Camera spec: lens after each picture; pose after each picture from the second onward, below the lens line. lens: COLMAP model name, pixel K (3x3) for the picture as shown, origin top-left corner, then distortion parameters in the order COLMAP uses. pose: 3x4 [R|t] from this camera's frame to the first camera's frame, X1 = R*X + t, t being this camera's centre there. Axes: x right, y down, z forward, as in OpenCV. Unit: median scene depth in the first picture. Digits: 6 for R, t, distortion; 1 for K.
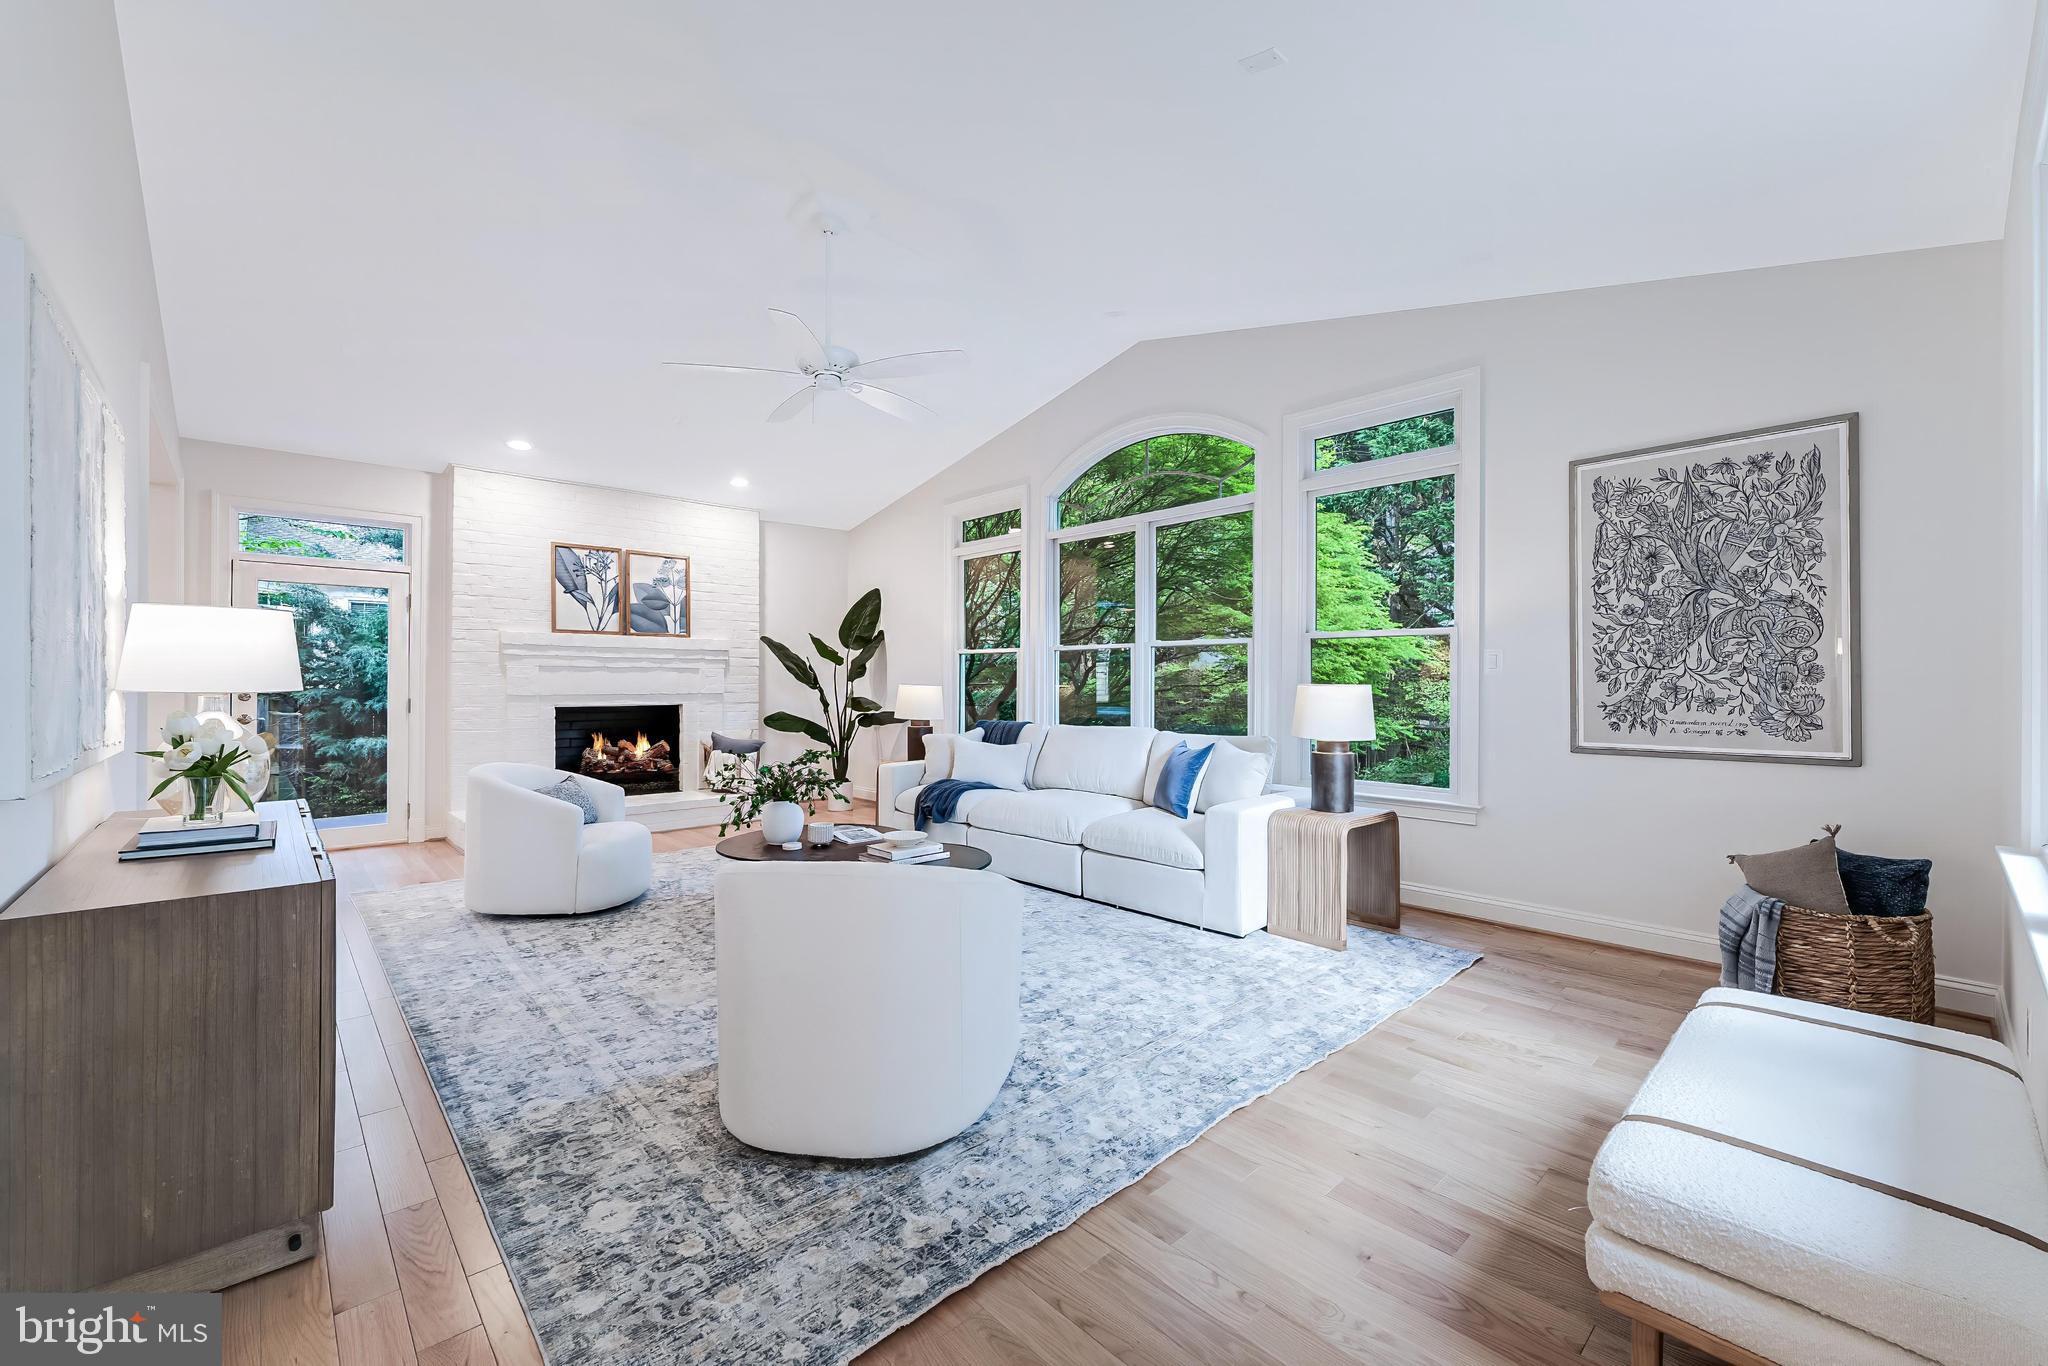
lens RADIAL K [[840.2, 0, 1024.0], [0, 840.2, 683.0], [0, 0, 1]] dist [-0.000610, -0.000162]
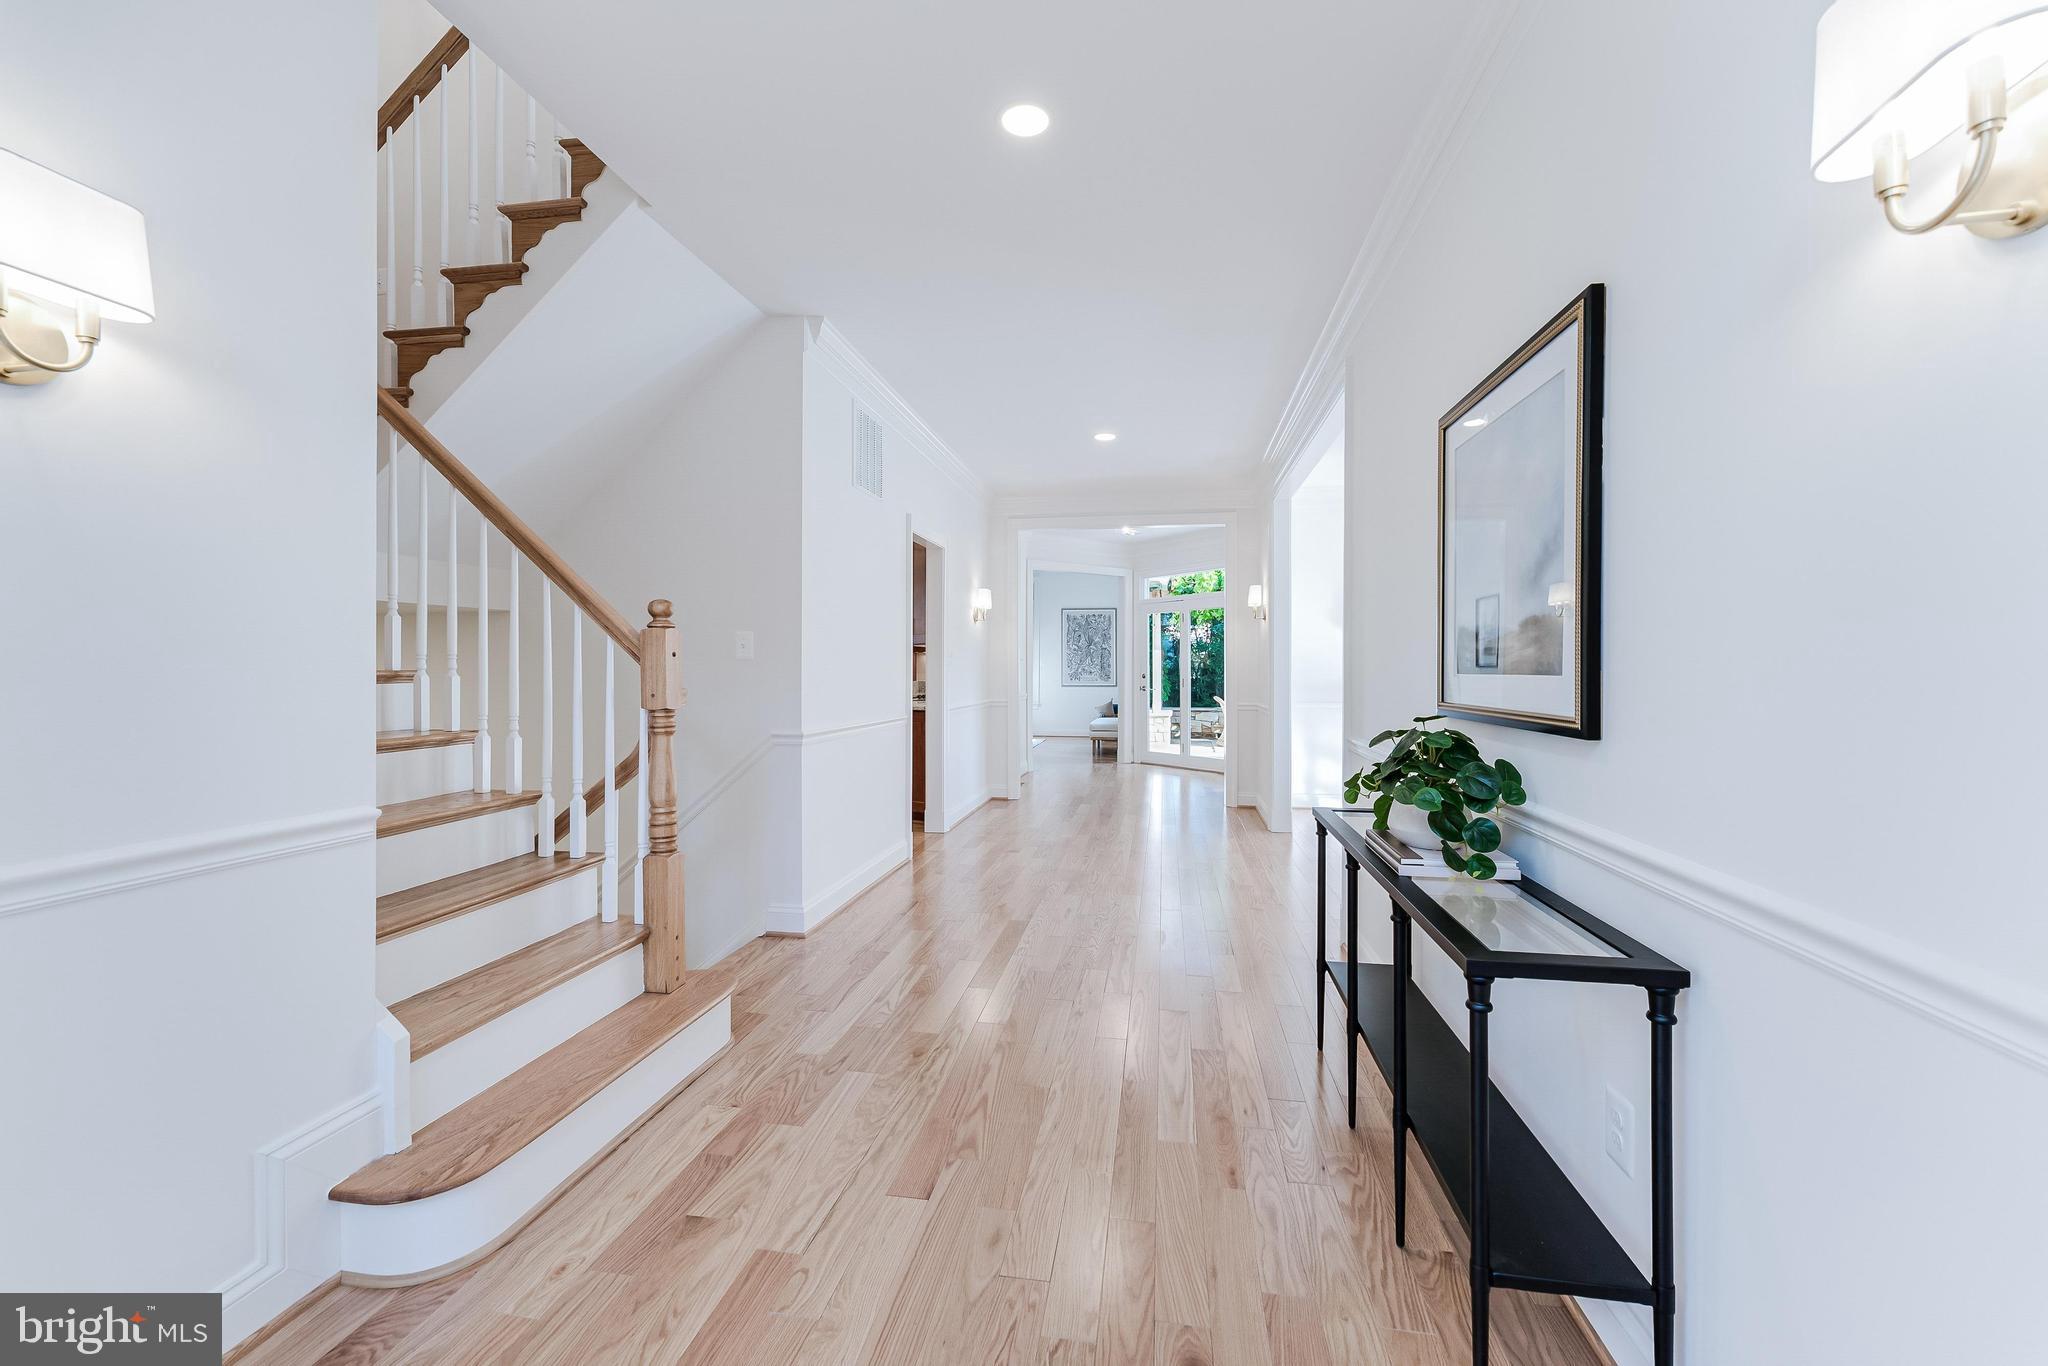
lens RADIAL K [[817.4, 0, 1025.6], [0, 817.4, 677.6], [0, 0, 1]] dist [0.000052, -0.000295]
pose [[0.790639, -0.005565, 0.612257, -1.060863], [-0.000852, 0.999948, 0.010188, 0.003305], [-0.612281, -0.008576, 0.790593, -1.107119]]
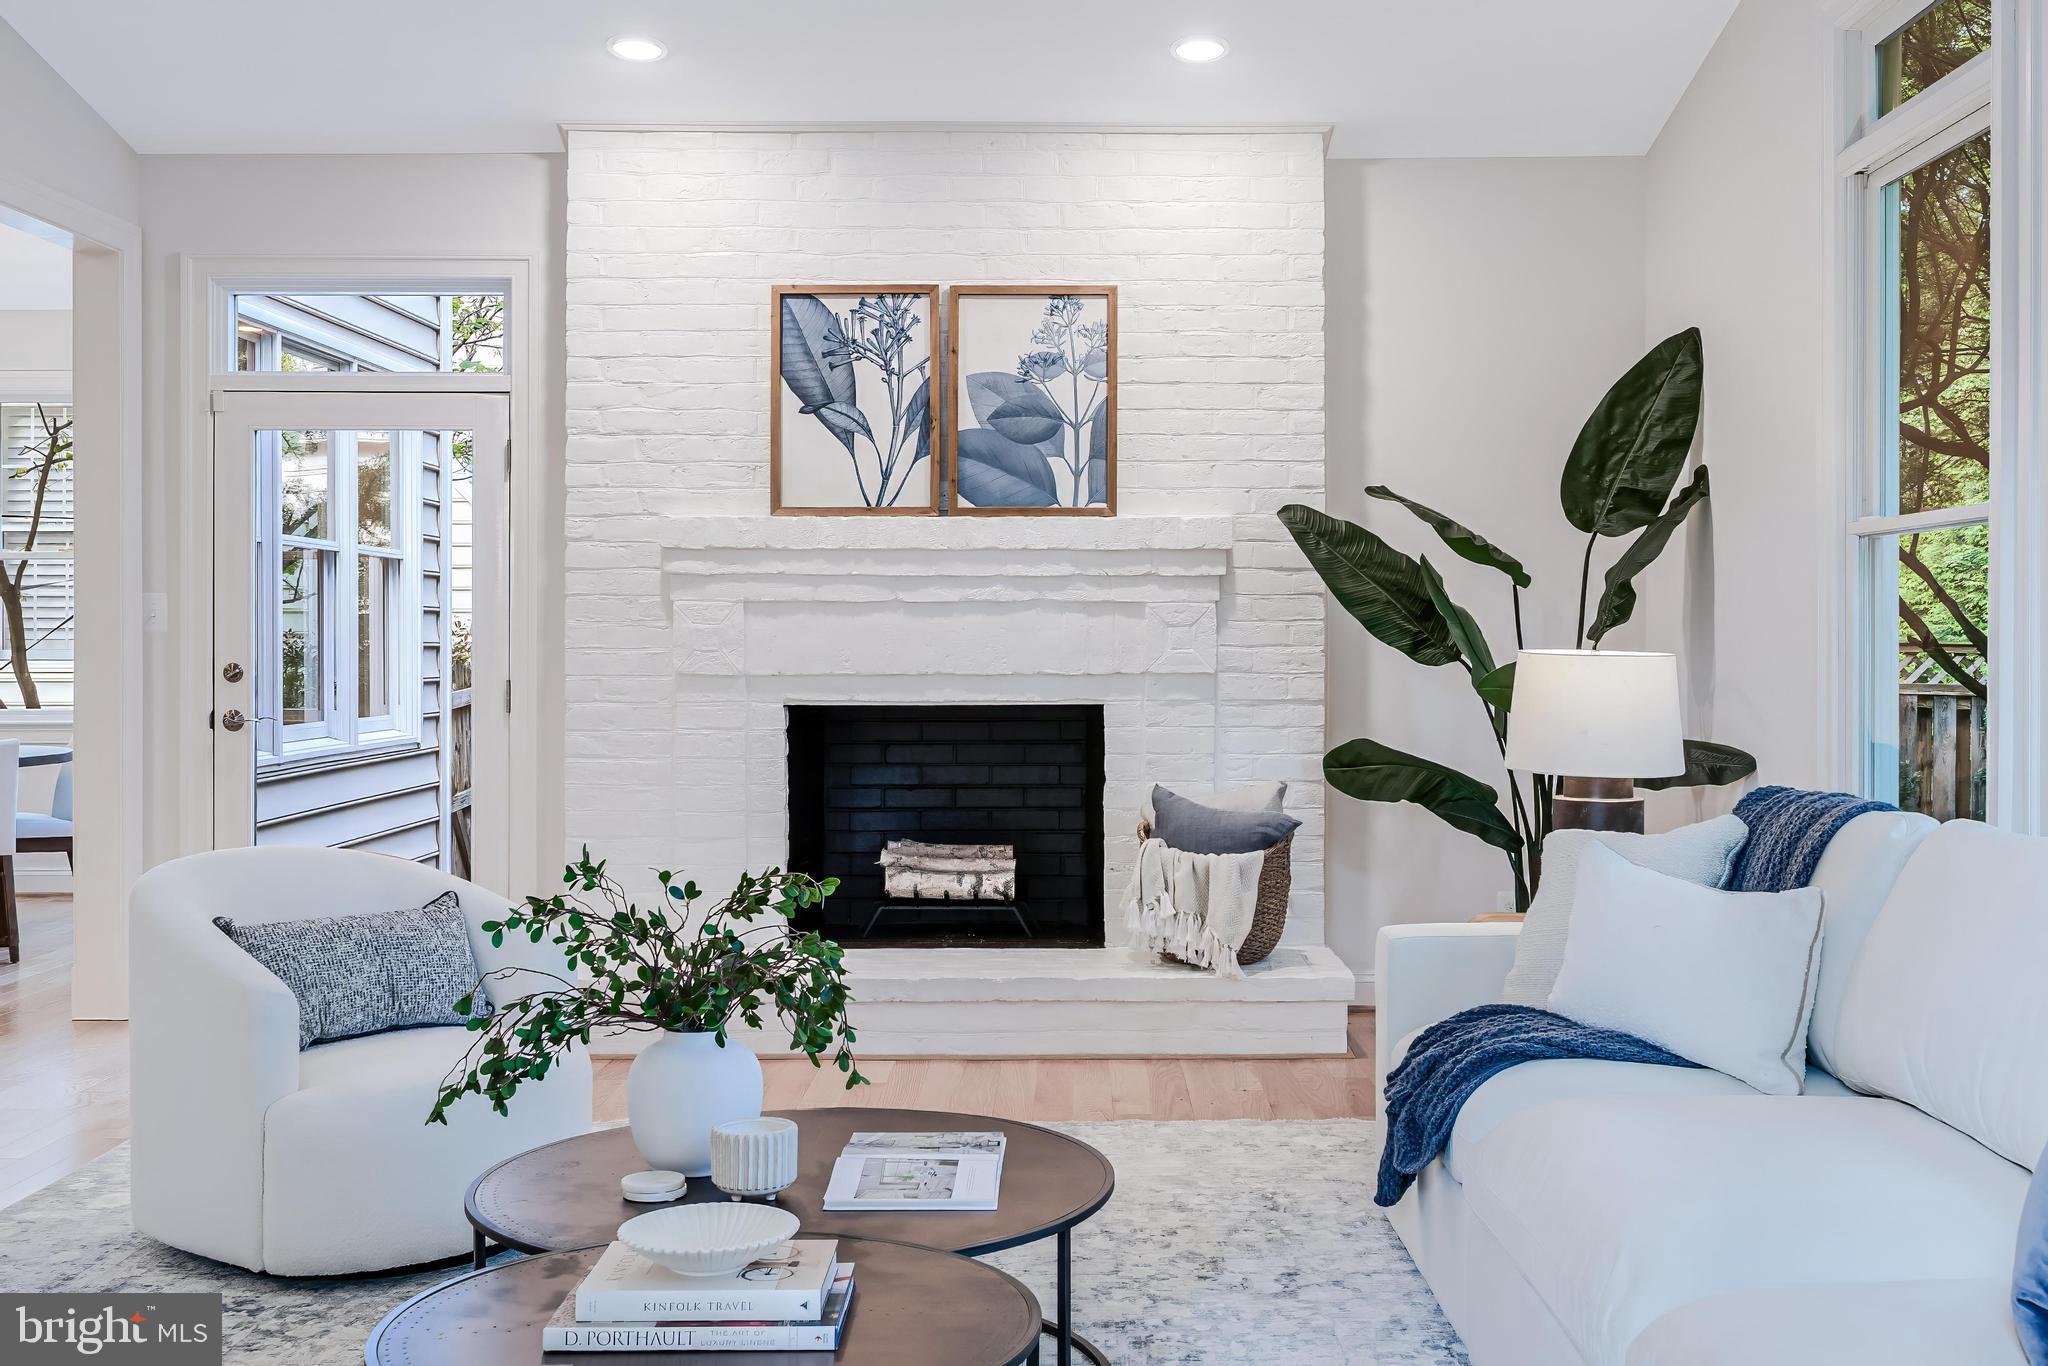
lens RADIAL K [[2186.4, 0, 1083.4], [0, 2186.4, 645.7], [0, 0, 1]] dist [-0.014086, 0.024845]
pose [[0.736985, 0.001394, -0.675908, 0.253560], [0.000613, 0.999996, 0.002730, -0.001862], [0.675909, -0.002426, 0.736981, 0.363488]]
